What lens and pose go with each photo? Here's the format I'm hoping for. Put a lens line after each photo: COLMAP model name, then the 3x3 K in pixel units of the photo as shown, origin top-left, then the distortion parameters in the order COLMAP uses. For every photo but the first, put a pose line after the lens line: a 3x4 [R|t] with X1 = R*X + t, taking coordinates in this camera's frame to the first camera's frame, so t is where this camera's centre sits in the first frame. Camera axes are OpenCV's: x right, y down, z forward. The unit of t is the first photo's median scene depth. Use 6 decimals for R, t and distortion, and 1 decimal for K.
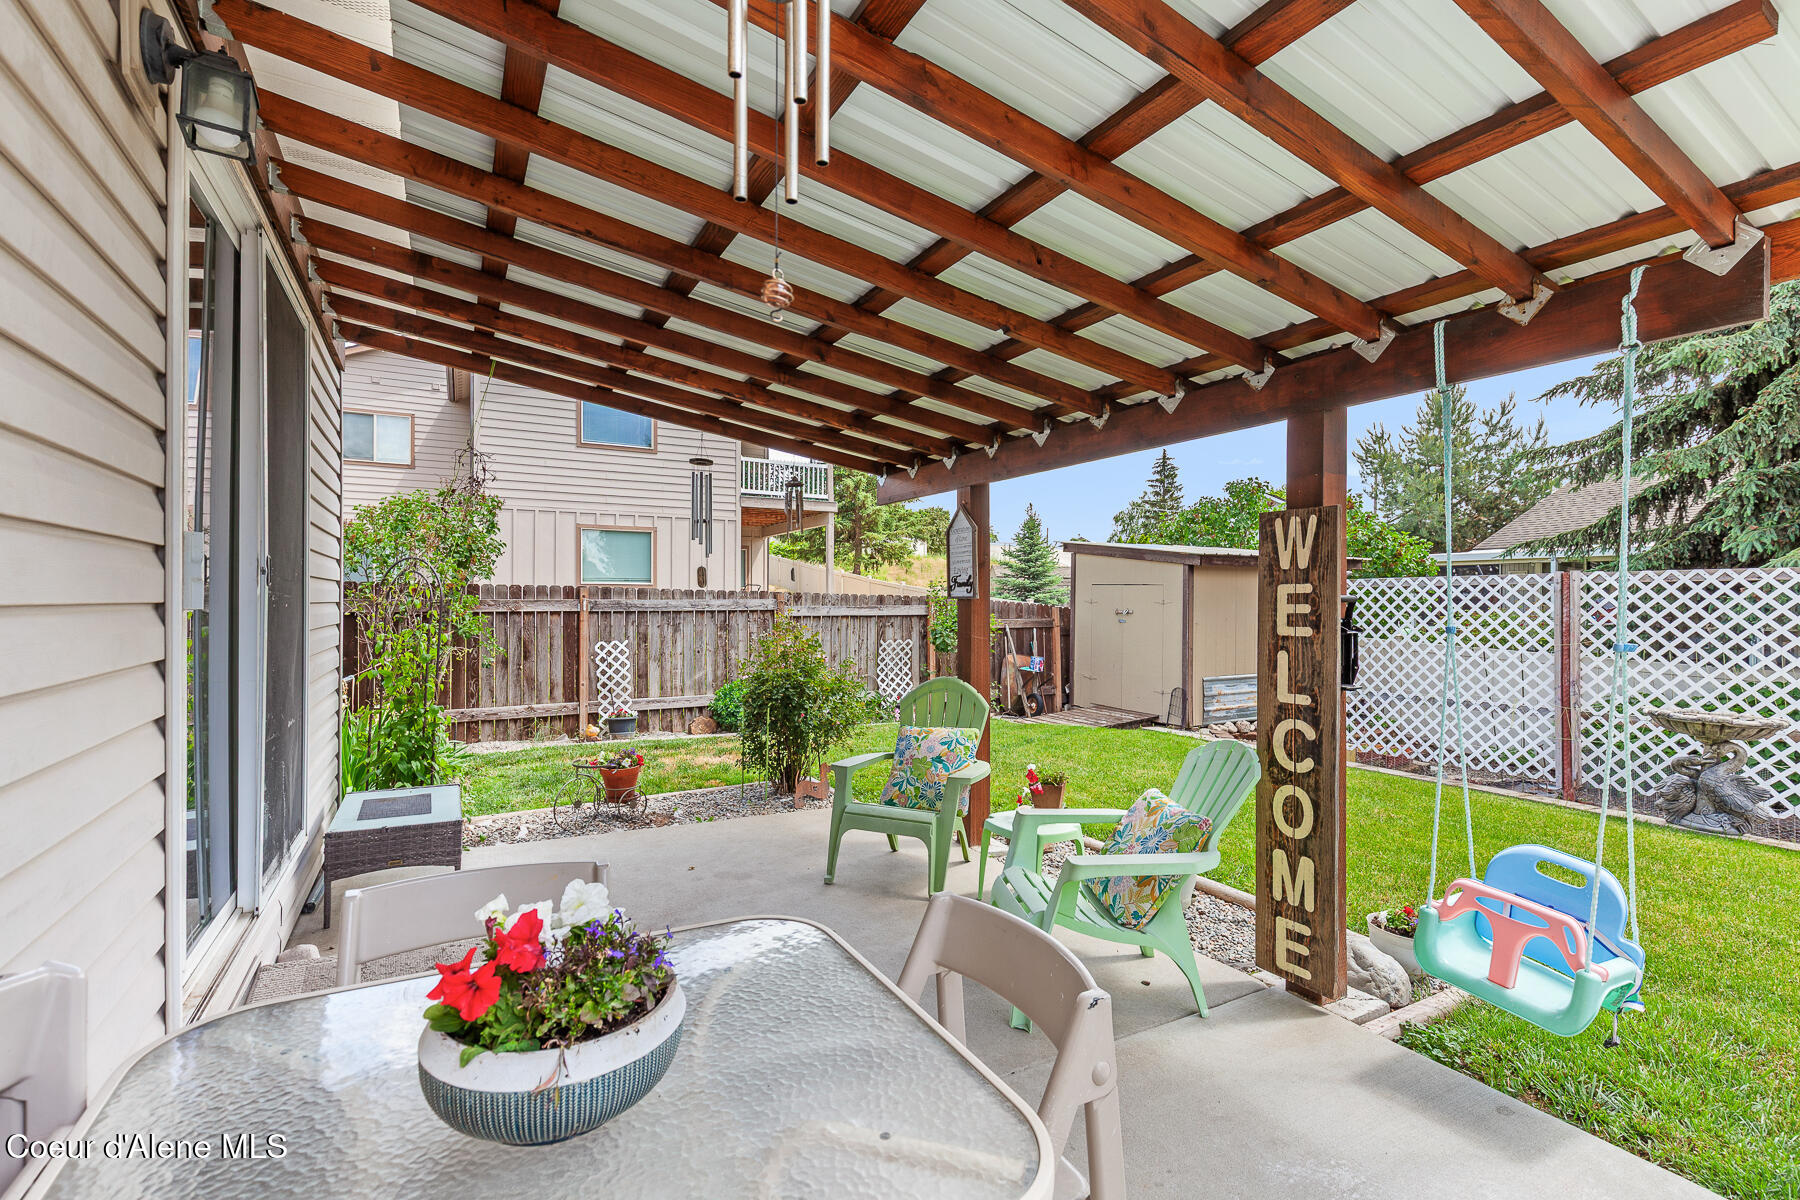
lens RADIAL K [[814.7, 0, 898.5], [0, 814.7, 596.3], [0, 0, 1]] dist [0.005128, -0.000810]
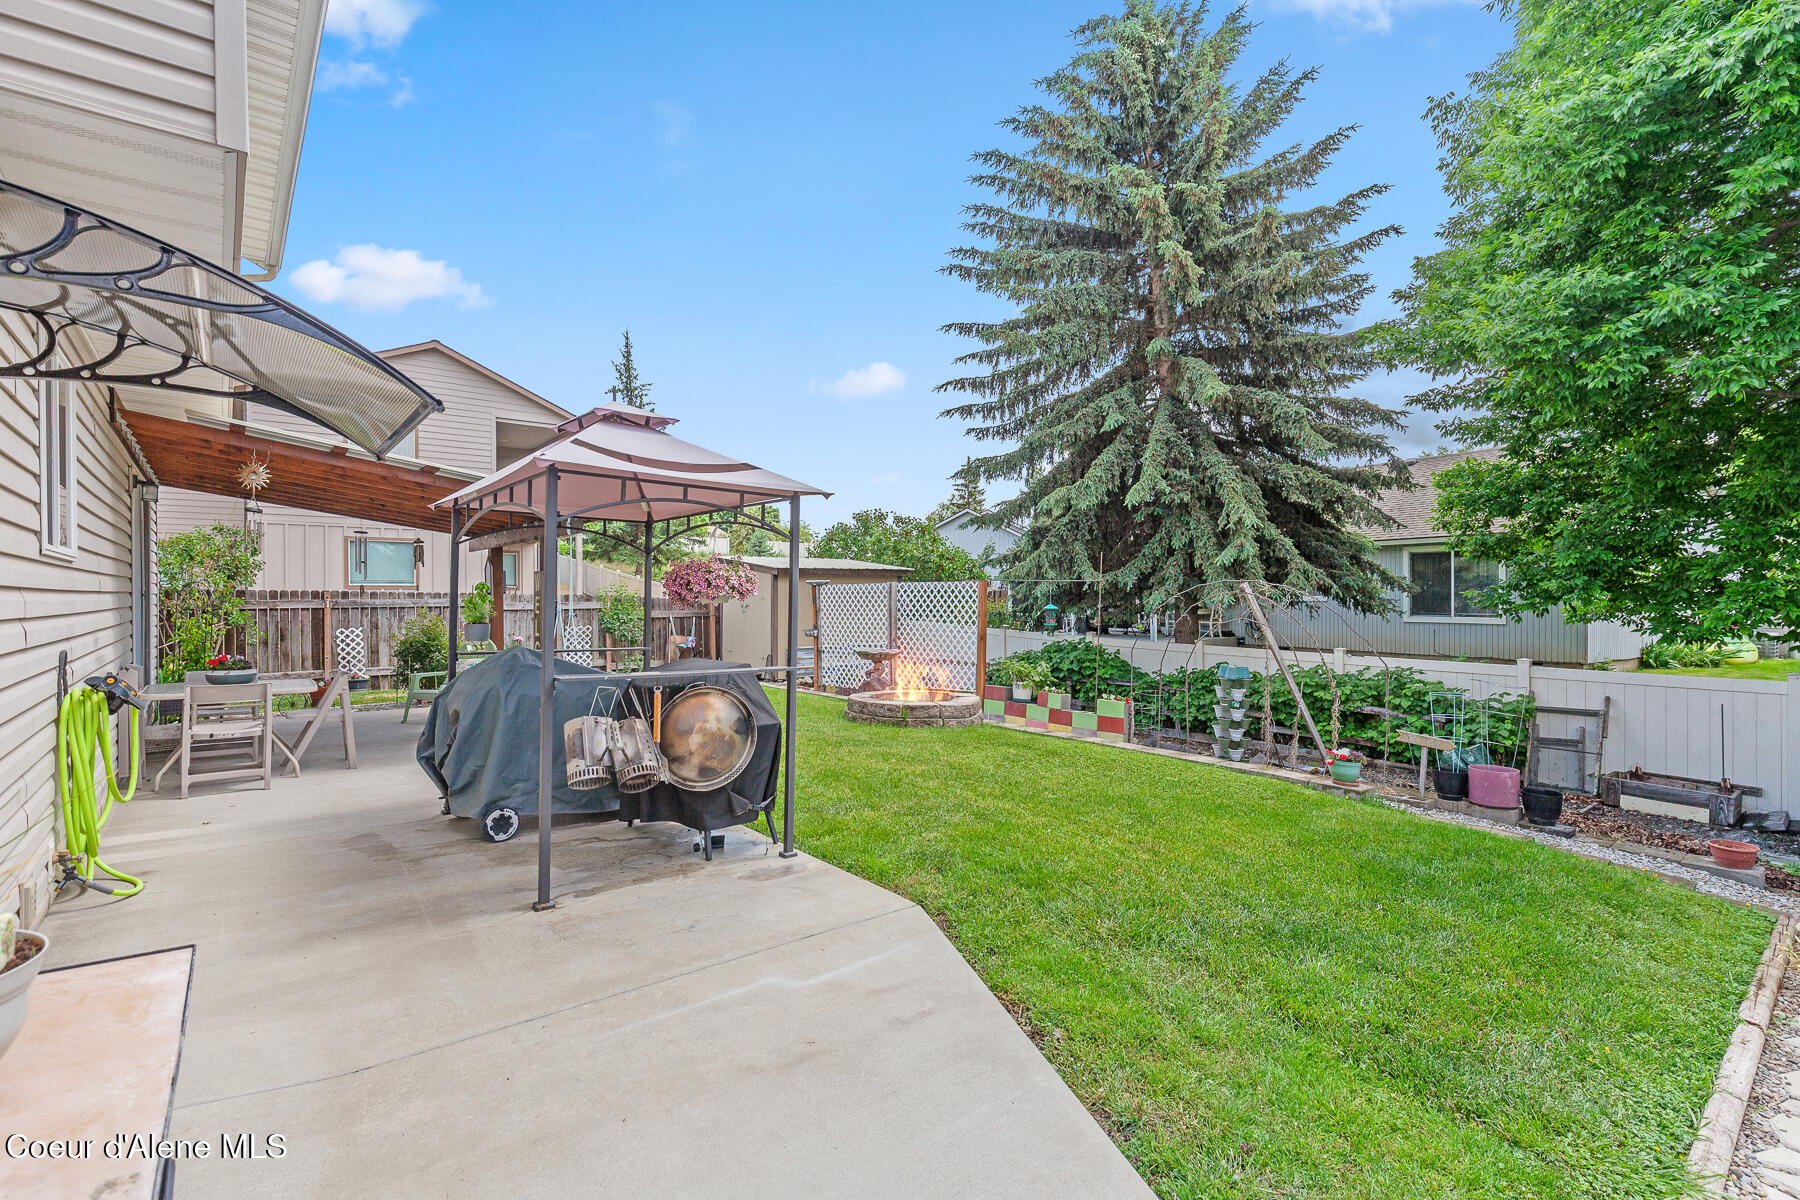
lens RADIAL K [[814.7, 0, 902.6], [0, 814.7, 595.4], [0, 0, 1]] dist [0.005128, -0.000810]
pose [[0.983356, -0.005781, 0.181596, 0.362340], [0.004758, 0.999970, 0.006069, -0.008006], [-0.181626, -0.005103, 0.983354, -0.627143]]
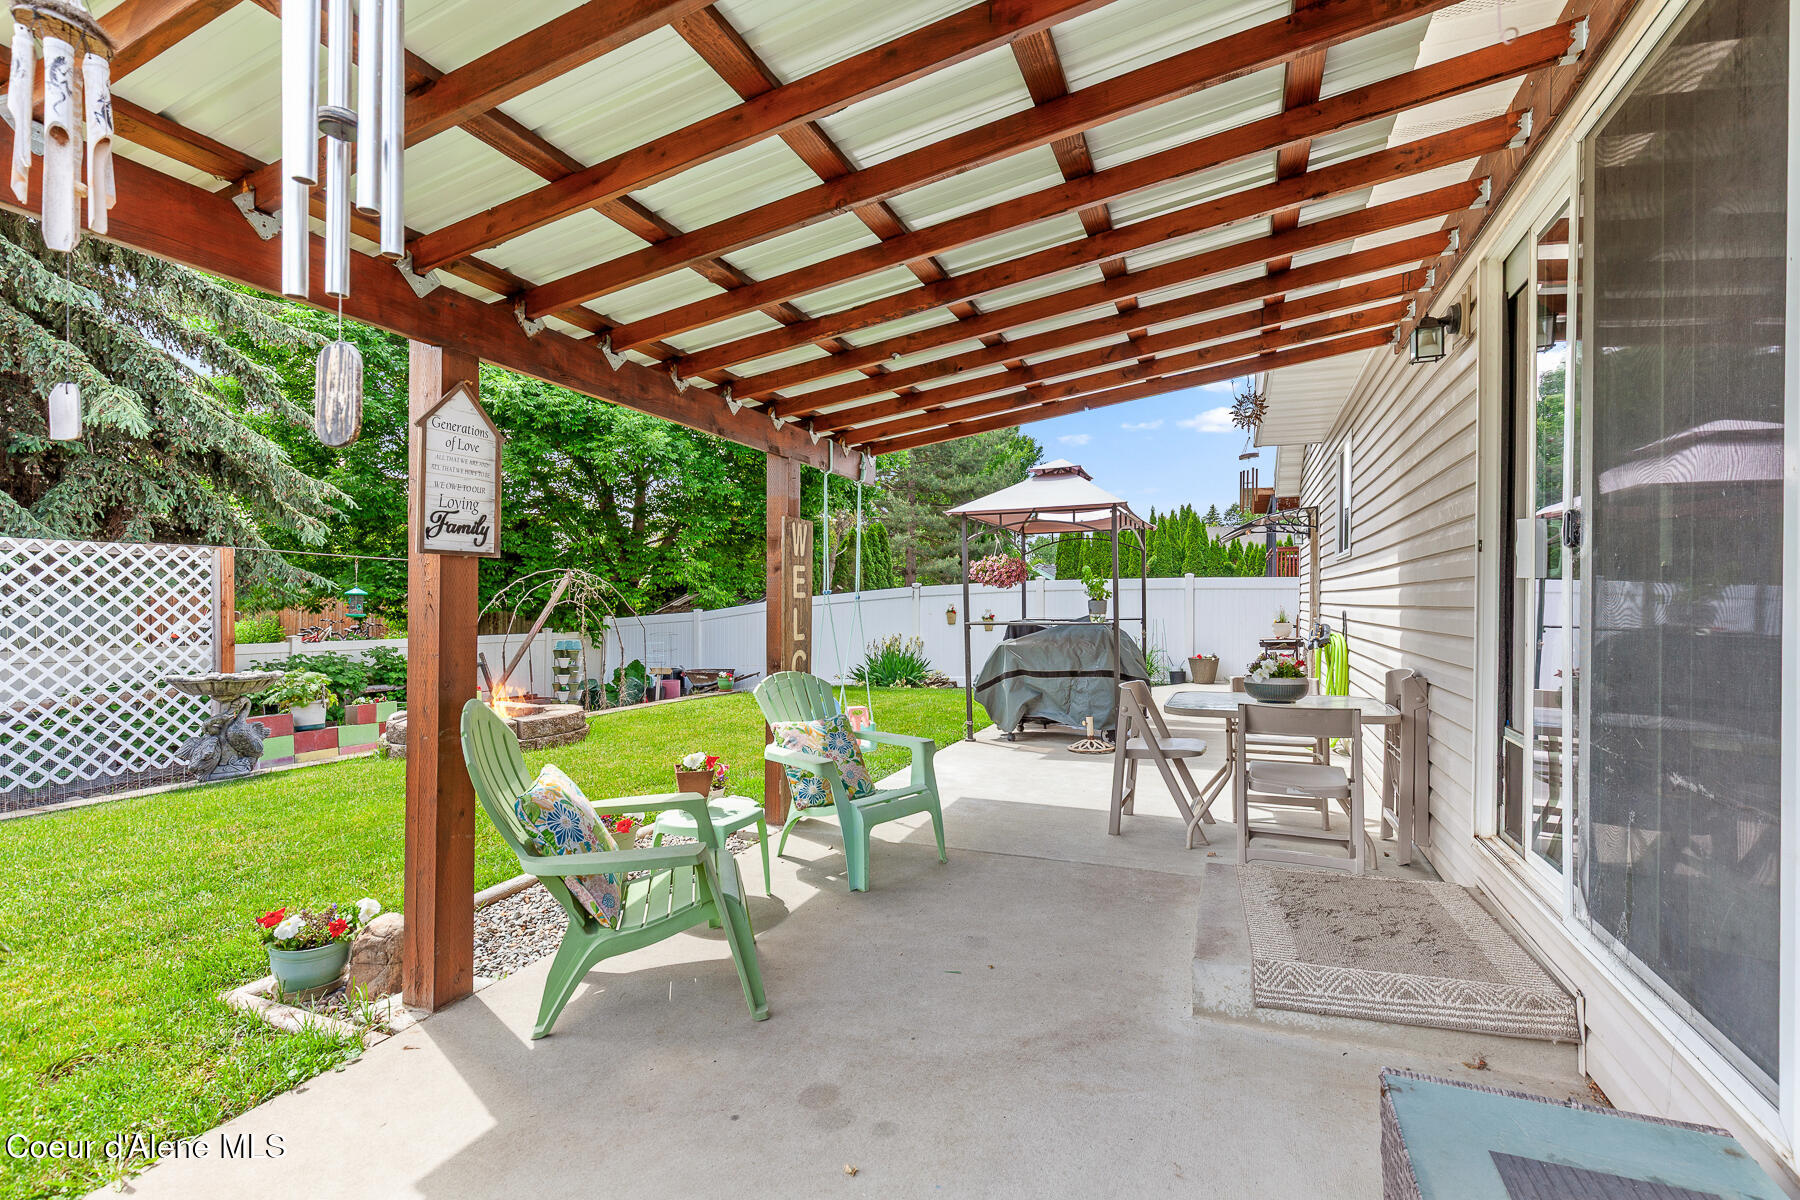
lens RADIAL K [[814.7, 0, 915.3], [0, 814.7, 598.4], [0, 0, 1]] dist [0.005128, -0.000810]
pose [[-0.637561, -0.009692, 0.770339, -0.472288], [-0.015272, 0.999883, -0.000060, 0.024313], [-0.770249, -0.011803, -0.637634, 0.977685]]
